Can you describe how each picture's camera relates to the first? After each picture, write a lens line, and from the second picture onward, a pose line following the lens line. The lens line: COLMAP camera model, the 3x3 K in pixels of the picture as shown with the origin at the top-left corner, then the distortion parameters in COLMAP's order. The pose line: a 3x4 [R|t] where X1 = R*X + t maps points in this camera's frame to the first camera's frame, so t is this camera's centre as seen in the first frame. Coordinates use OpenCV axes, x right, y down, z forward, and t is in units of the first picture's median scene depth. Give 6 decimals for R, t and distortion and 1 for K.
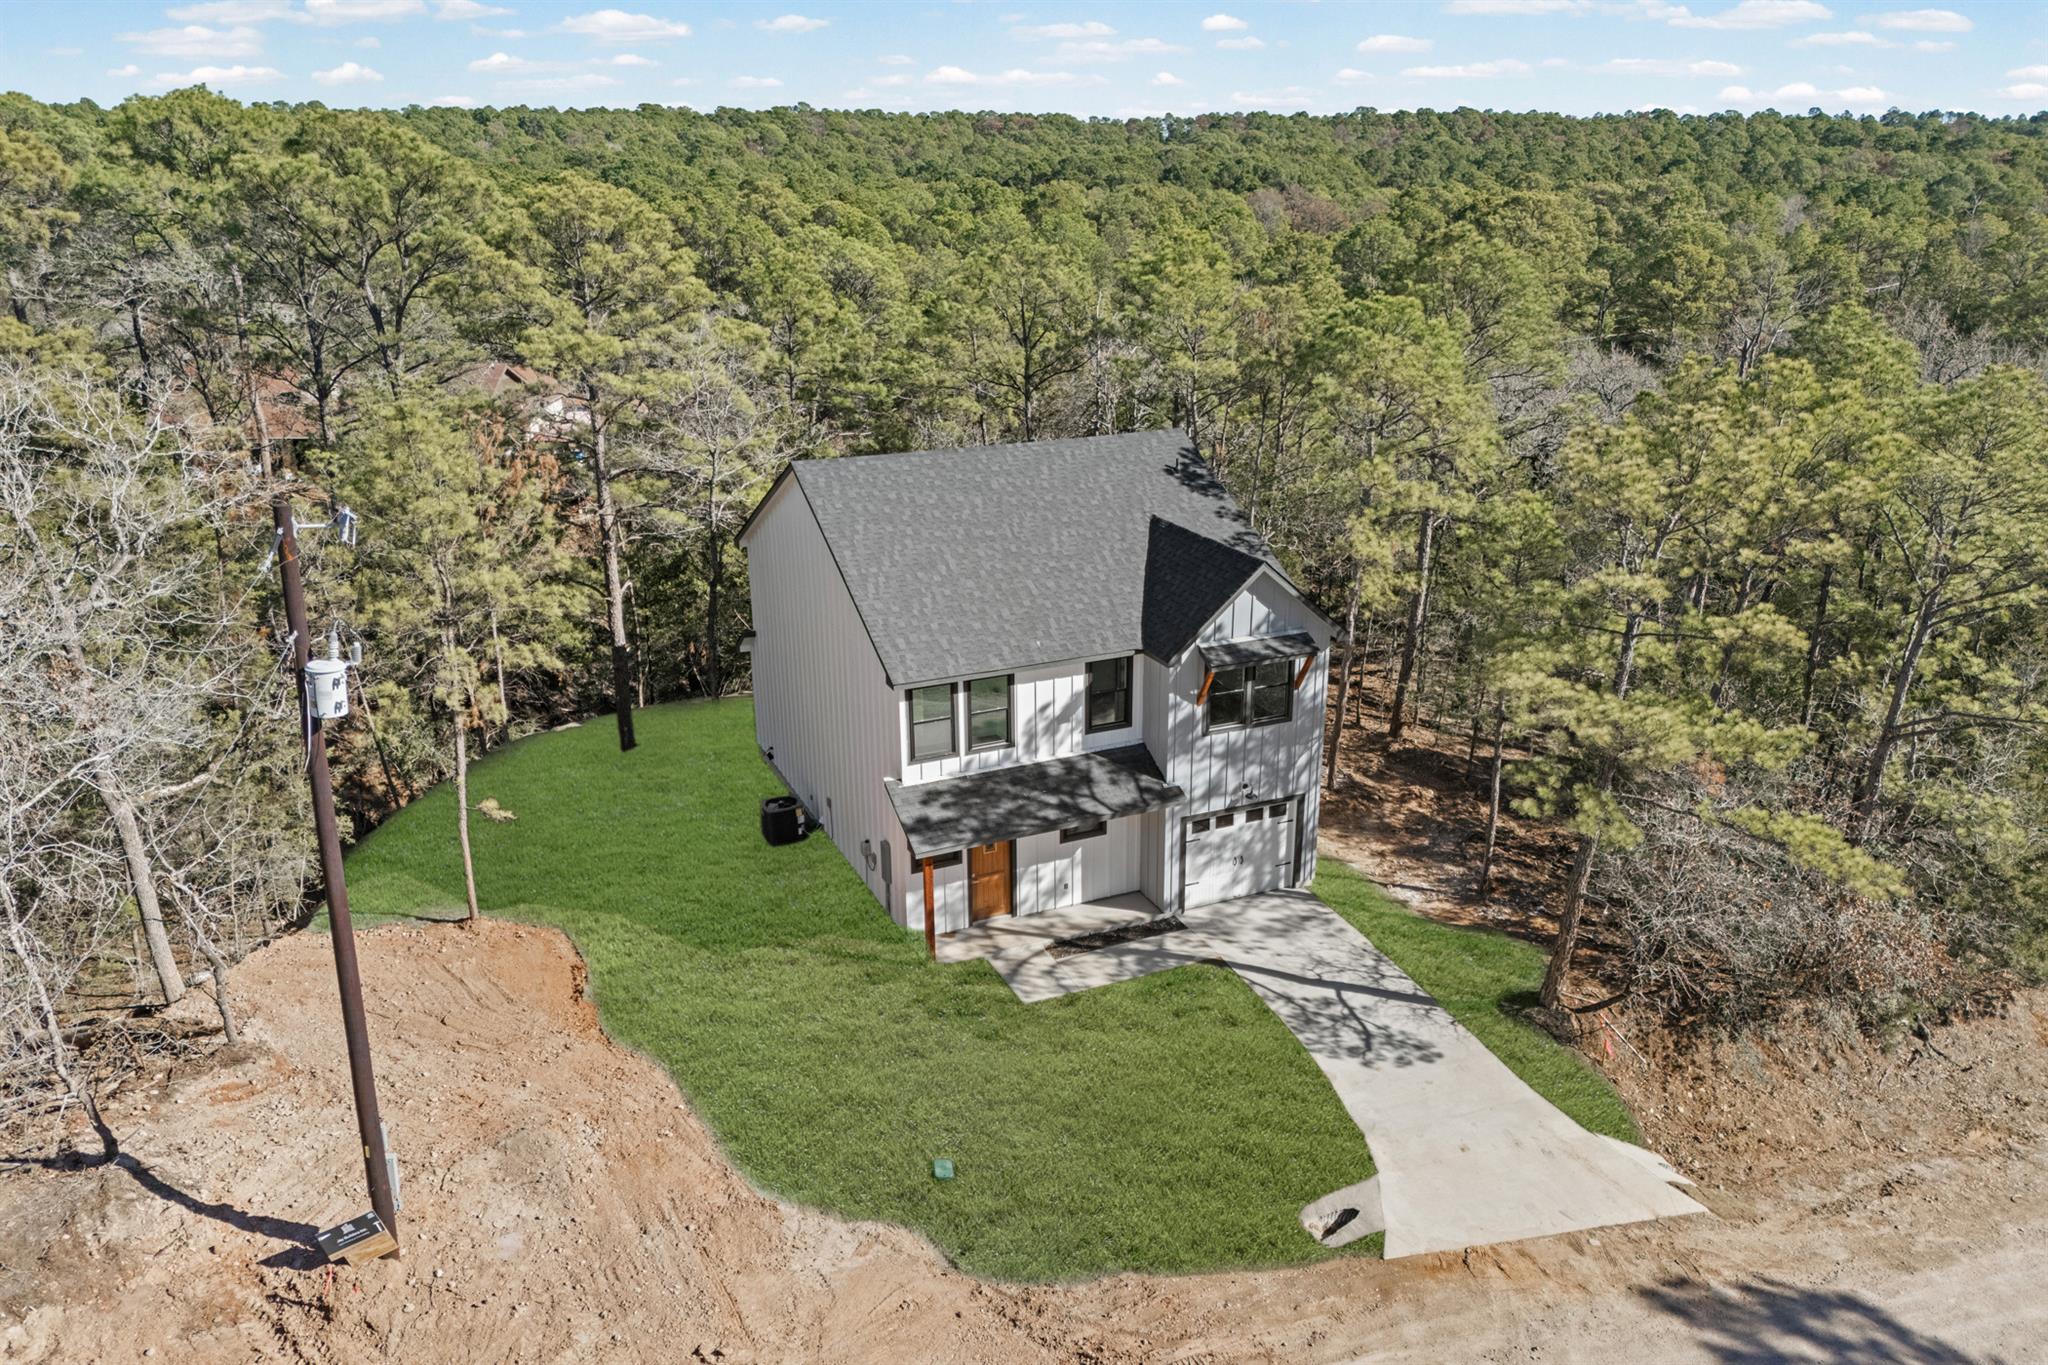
lens RADIAL K [[1451.3, 0, 1013.5], [0, 1451.3, 694.4], [0, 0, 1]] dist [0.086854, -0.004237]
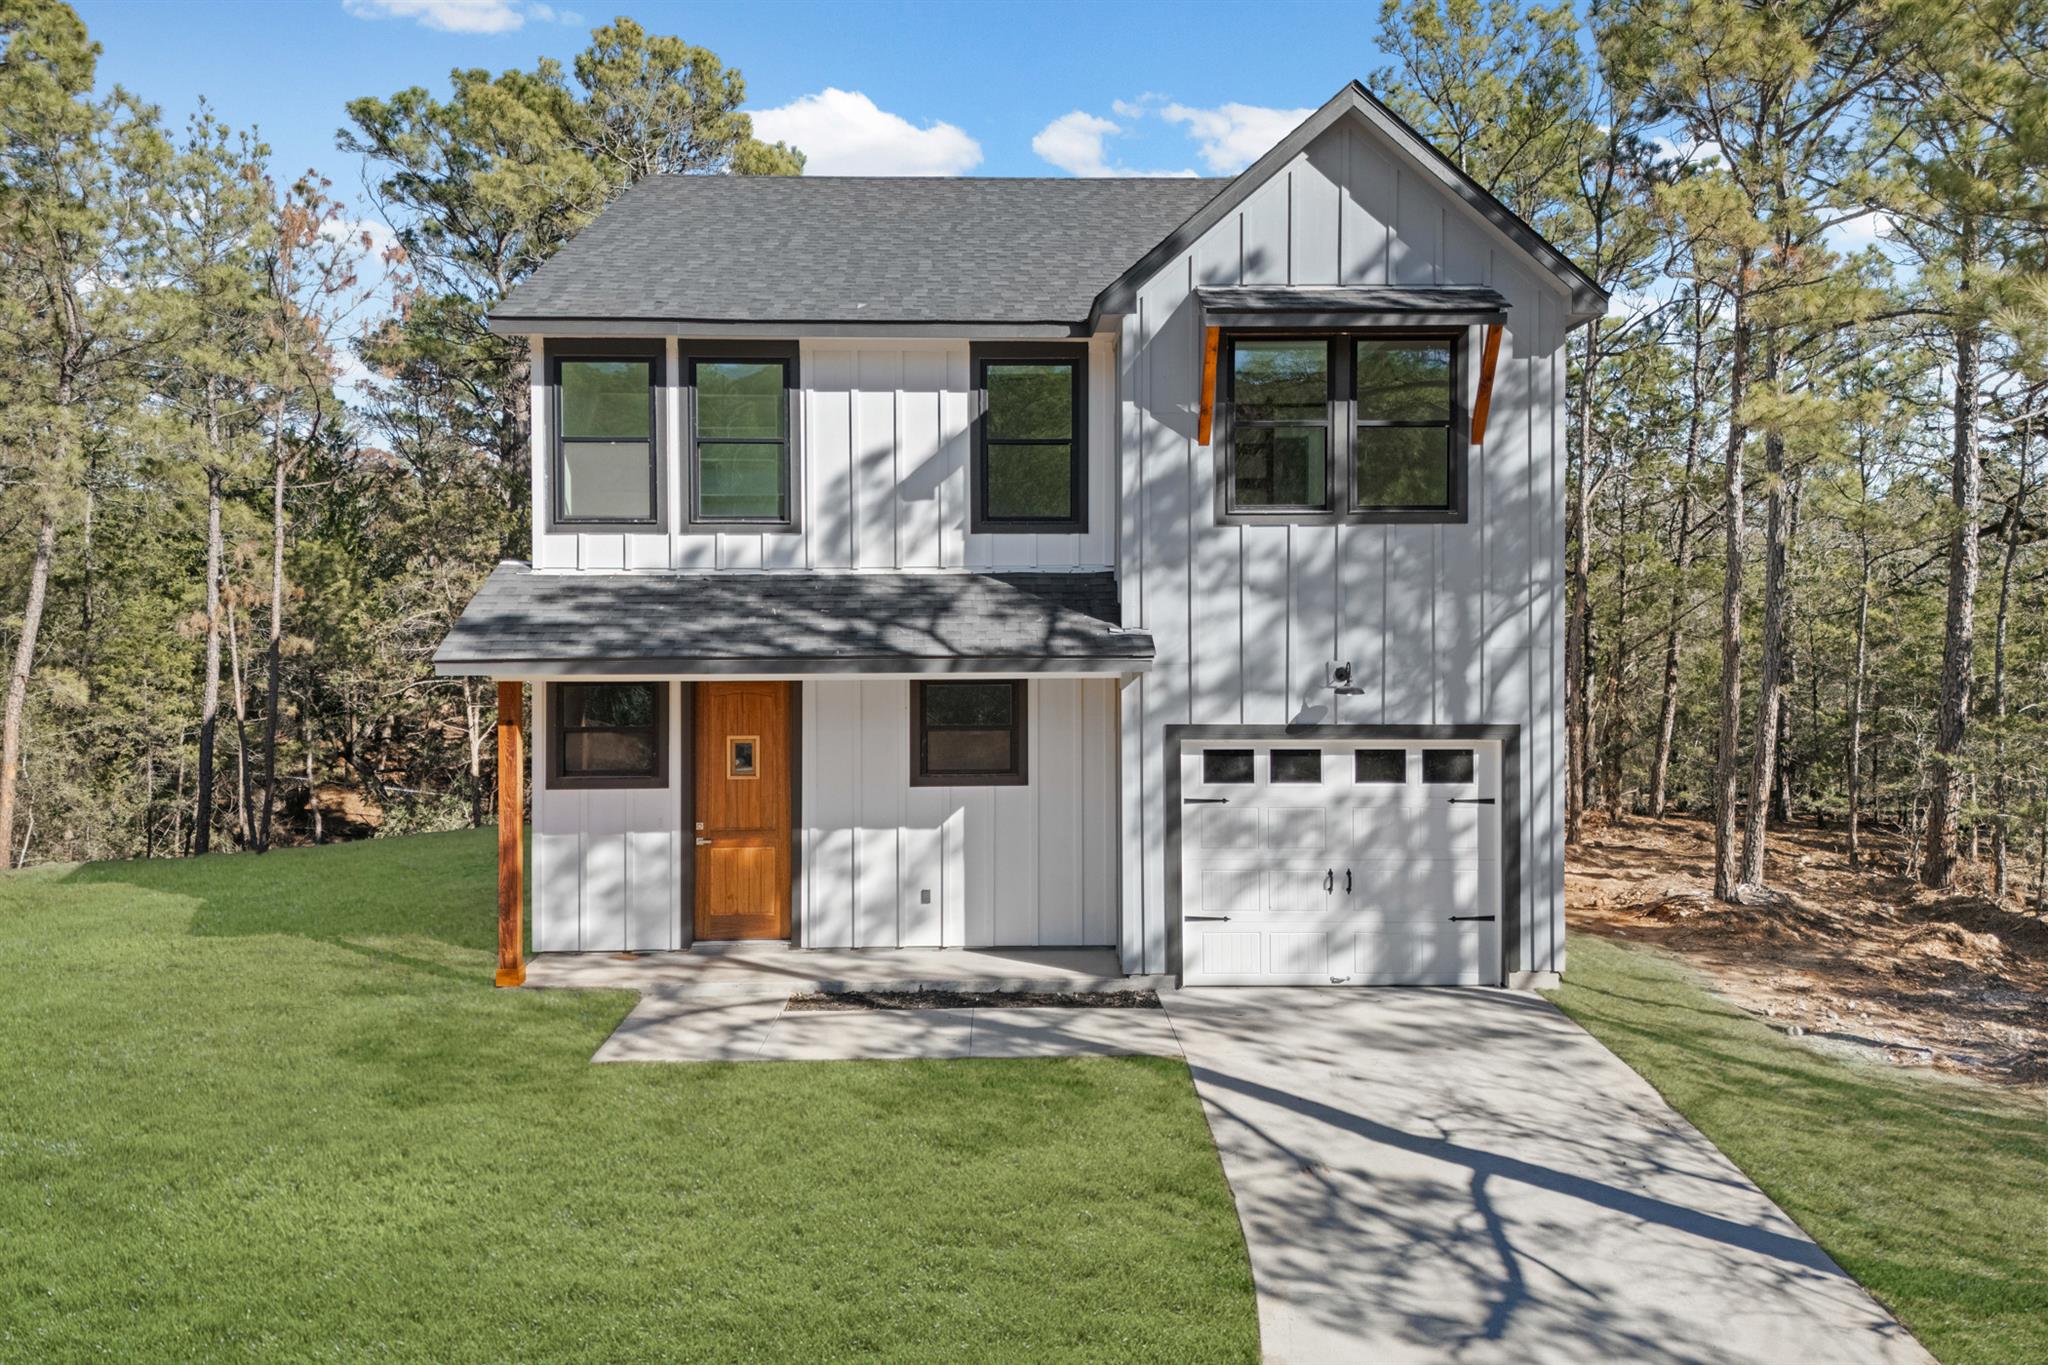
lens RADIAL K [[1451.3, 0, 1043.2], [0, 1451.3, 661.2], [0, 0, 1]] dist [0.086854, -0.004237]
pose [[0.927978, 0.015364, -0.372318, 0.238962], [-0.135068, 0.945072, -0.297650, 0.195967], [0.347294, 0.326501, 0.879081, 0.621270]]
